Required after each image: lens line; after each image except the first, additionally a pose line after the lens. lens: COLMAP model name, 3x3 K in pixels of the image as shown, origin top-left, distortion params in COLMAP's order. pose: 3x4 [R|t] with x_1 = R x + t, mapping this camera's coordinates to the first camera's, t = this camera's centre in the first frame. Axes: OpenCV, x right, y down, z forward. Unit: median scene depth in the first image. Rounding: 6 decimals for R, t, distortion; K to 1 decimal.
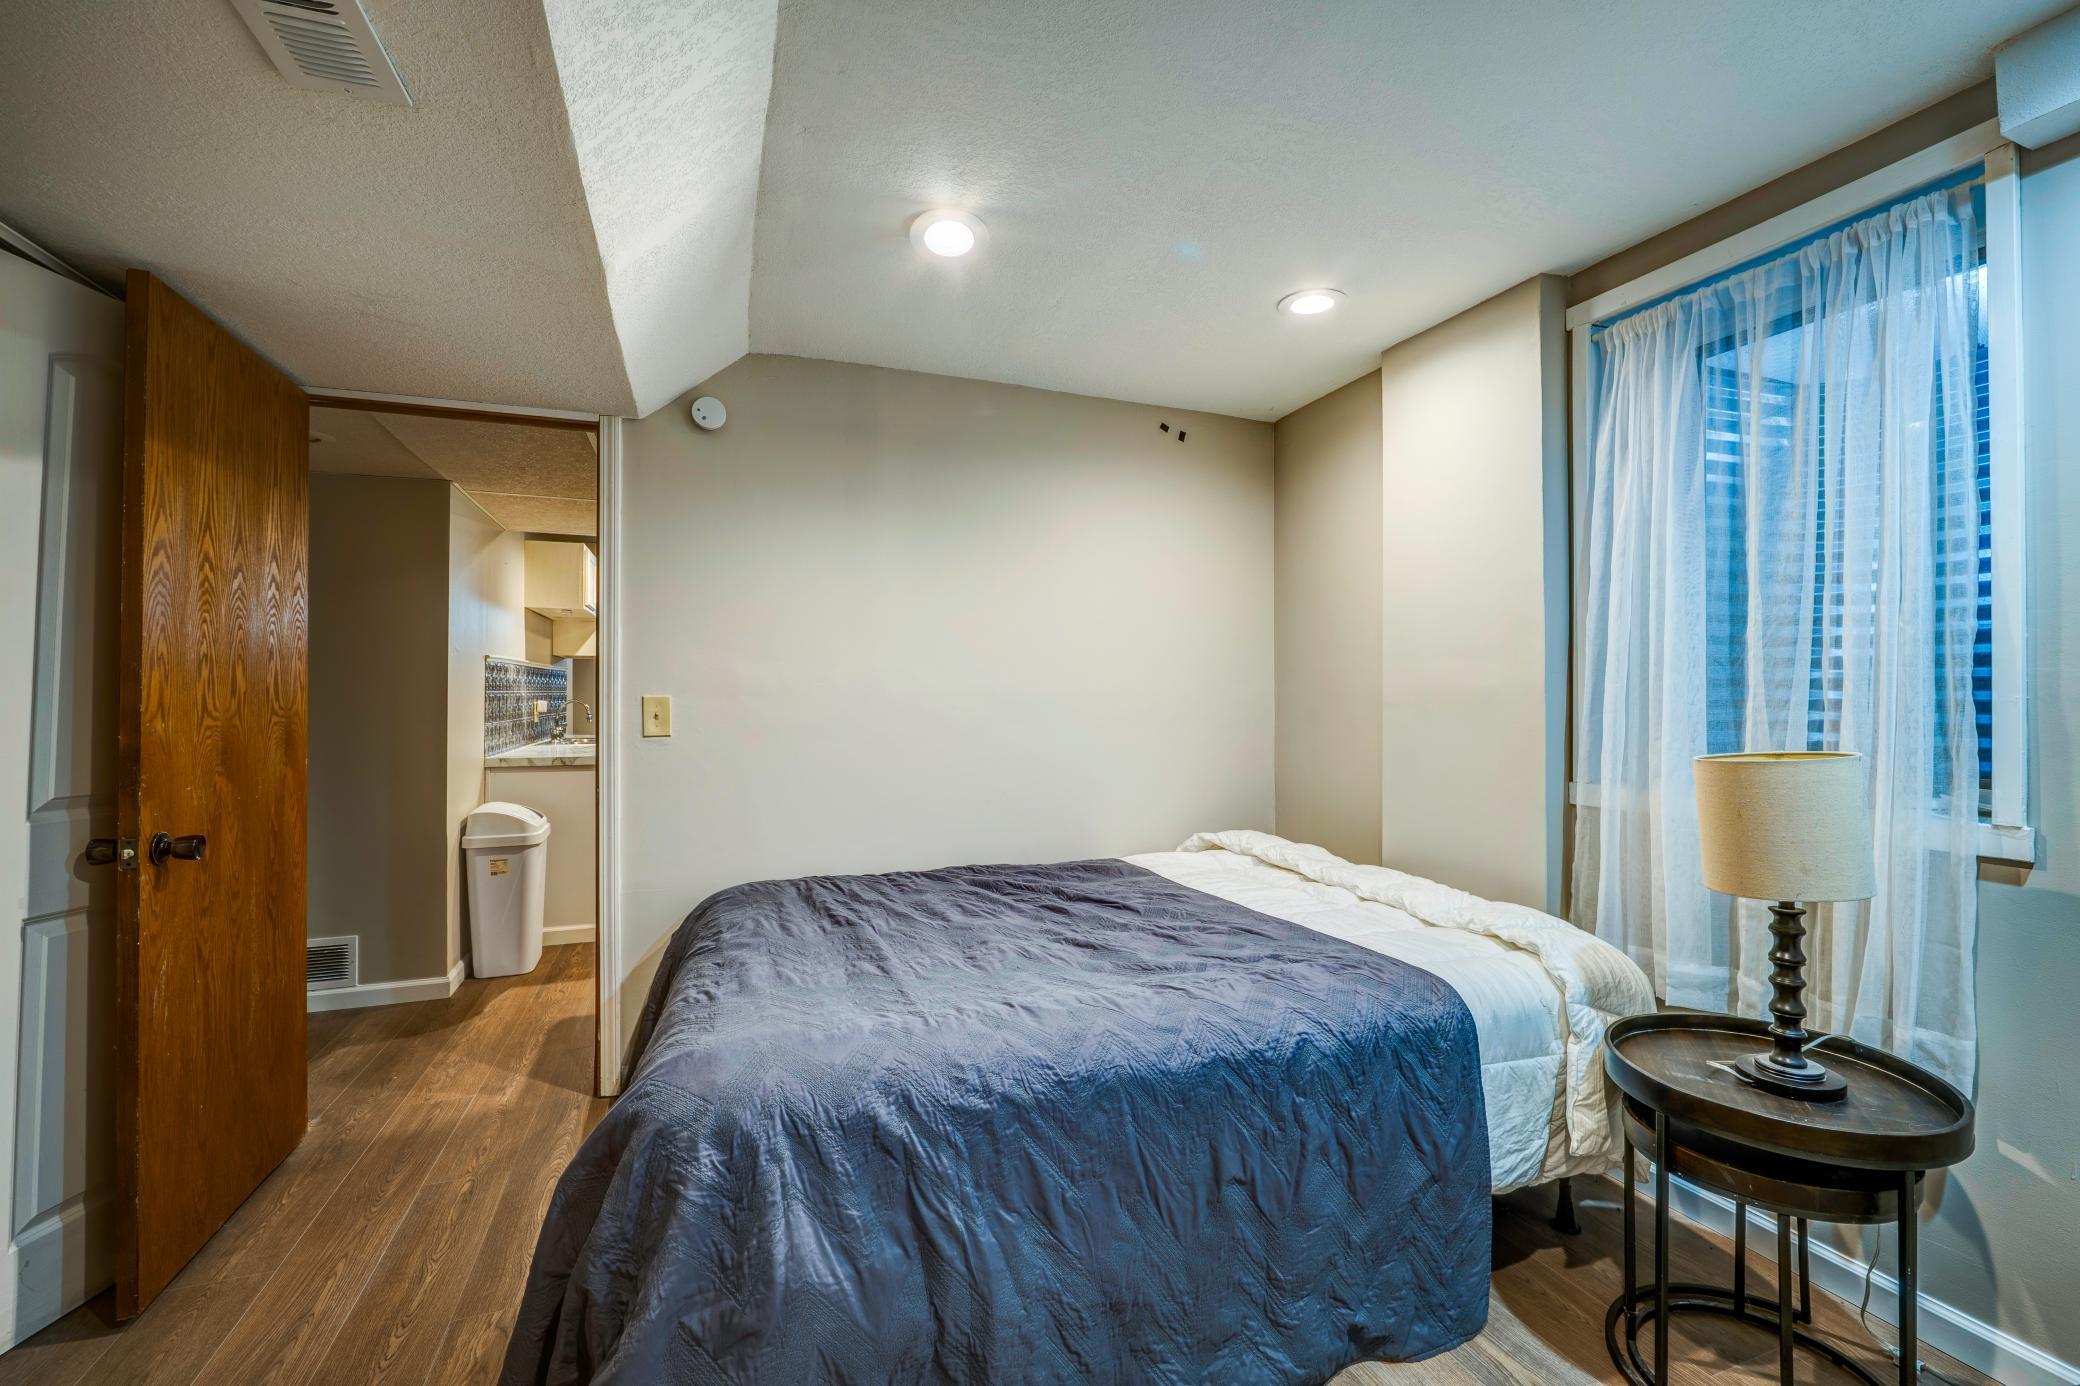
lens RADIAL K [[838.4, 0, 1027.4], [0, 838.4, 695.1], [0, 0, 1]] dist [-0.001576, -0.000106]
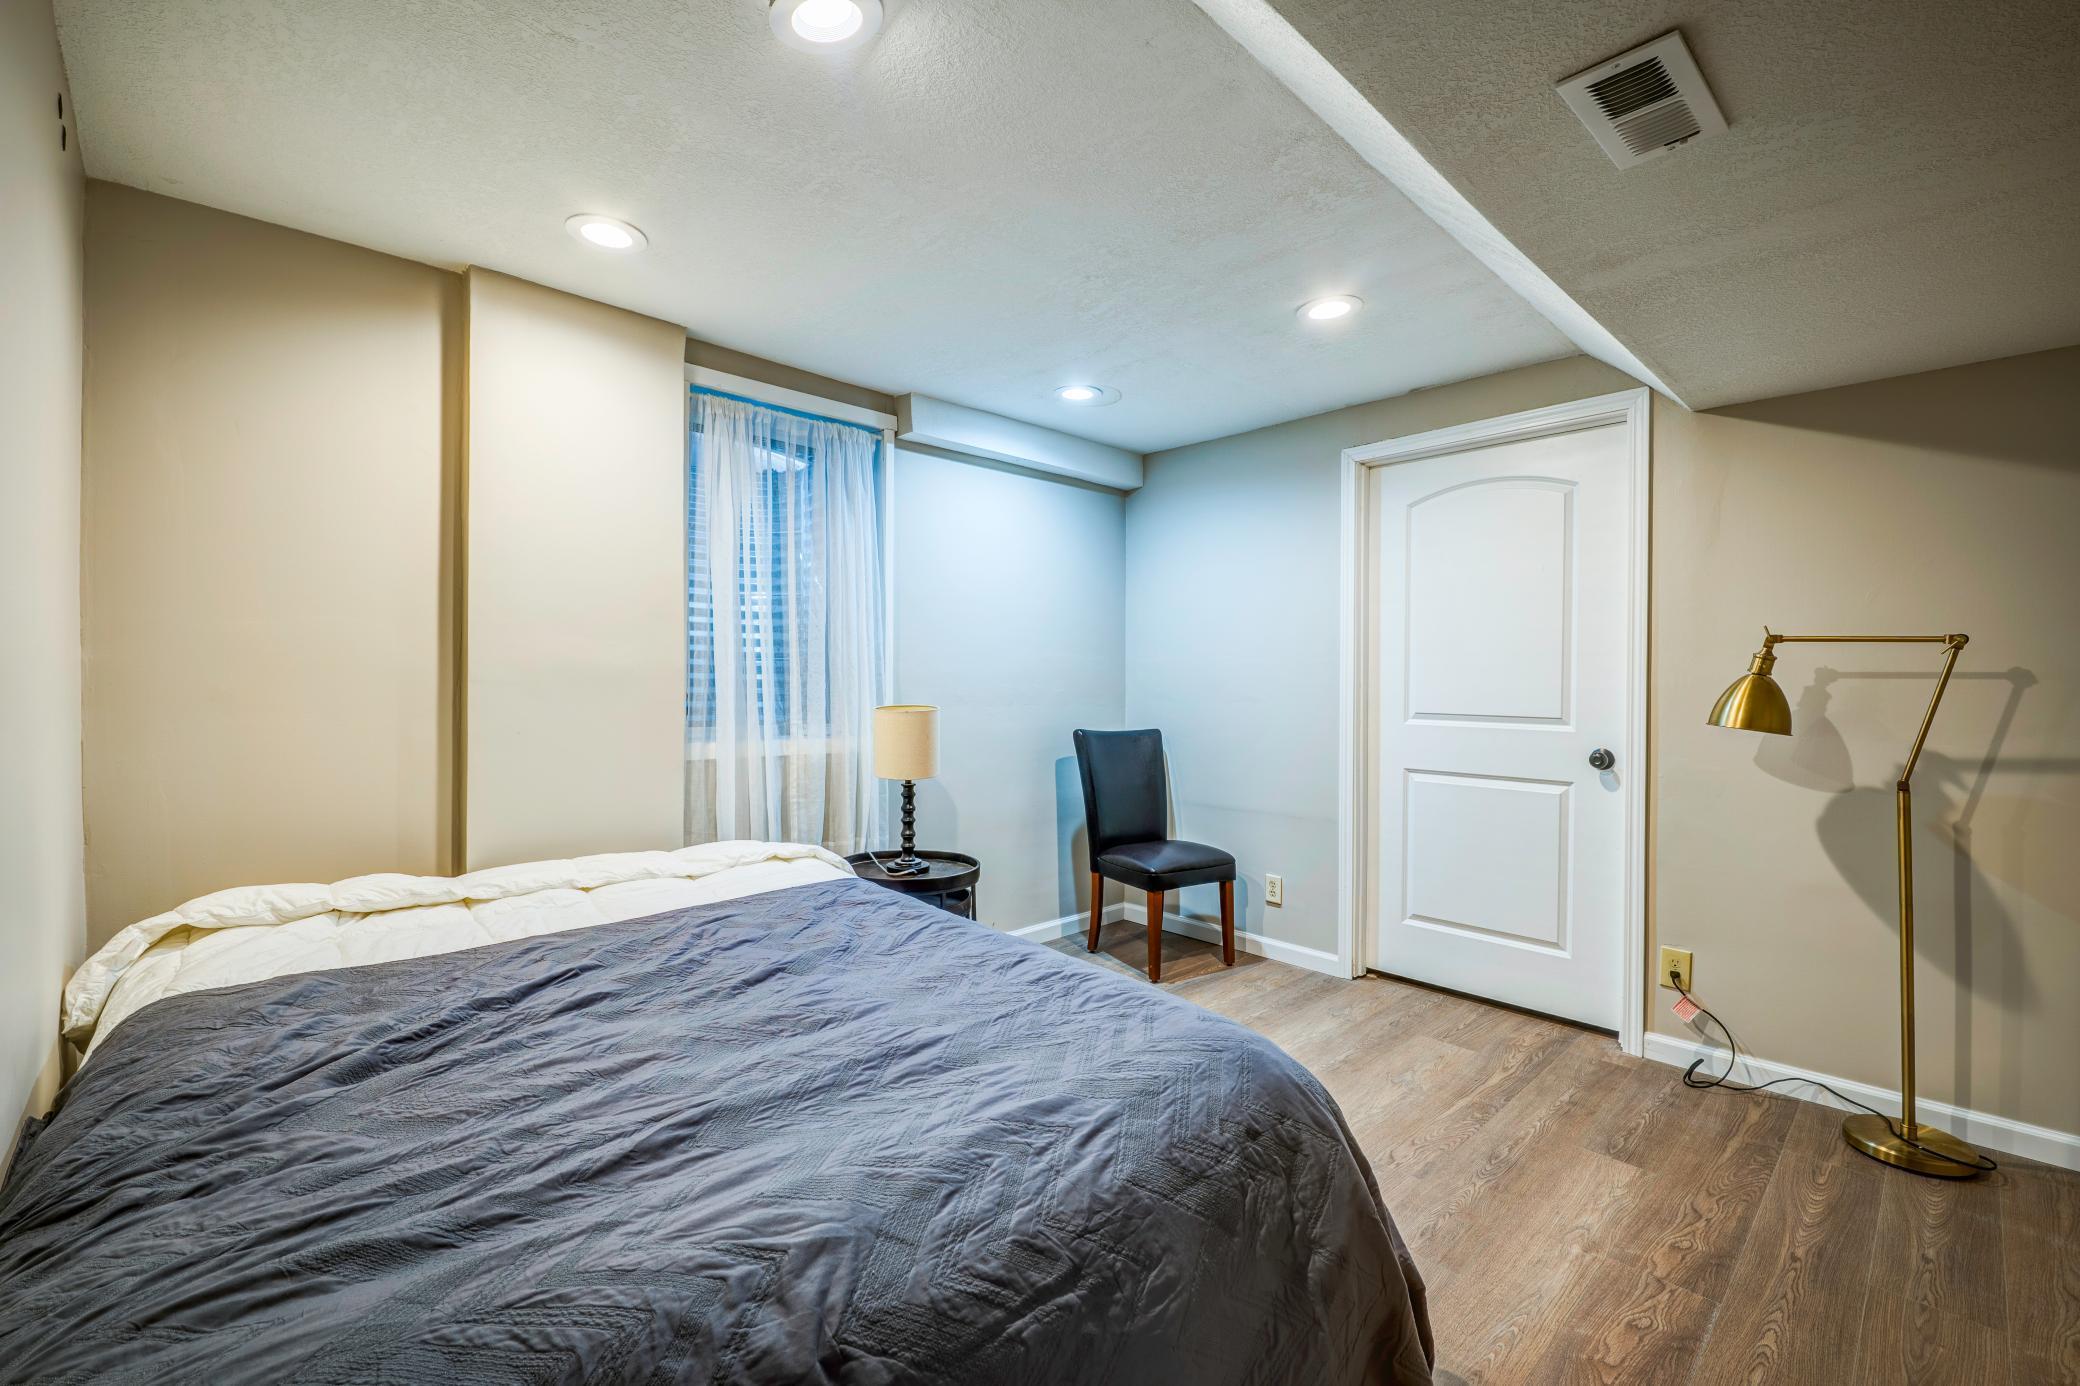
lens RADIAL K [[838.4, 0, 1027.4], [0, 838.4, 695.1], [0, 0, 1]] dist [-0.001576, -0.000106]
pose [[-0.348585, -0.009063, 0.937233, -0.809805], [-0.014509, 0.999886, 0.004272, 0.024112], [-0.937165, -0.012110, -0.348677, 1.111196]]
